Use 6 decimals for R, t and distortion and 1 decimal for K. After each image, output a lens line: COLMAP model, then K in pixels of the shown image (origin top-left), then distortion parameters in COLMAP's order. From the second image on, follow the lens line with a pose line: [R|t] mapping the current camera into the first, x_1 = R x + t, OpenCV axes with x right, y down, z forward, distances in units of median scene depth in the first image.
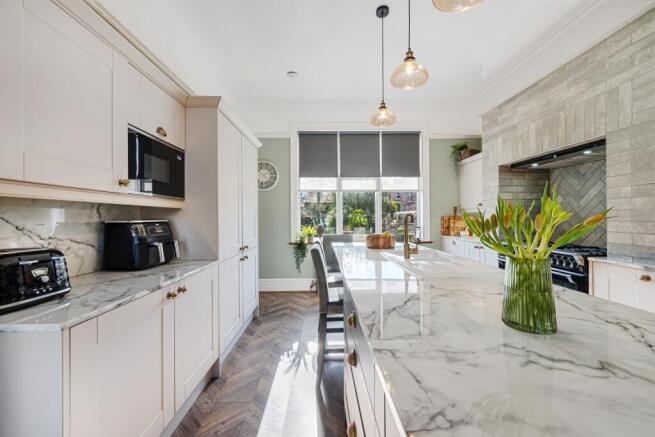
lens RADIAL K [[270.0, 0, 329.3], [0, 270.0, 213.4], [0, 0, 1]] dist [0.000879, 0.000091]
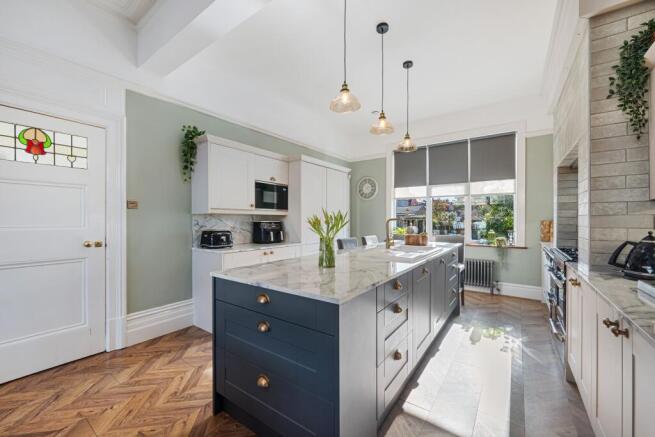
lens RADIAL K [[265.5, 0, 327.5], [0, 265.5, 218.5], [0, 0, 1]] dist [0.000842, 0.000022]
pose [[0.794806, 0.004123, -0.606849, 0.392410], [0.002056, 0.999953, 0.009486, -0.005805], [0.606860, -0.008788, 0.794760, -0.156302]]
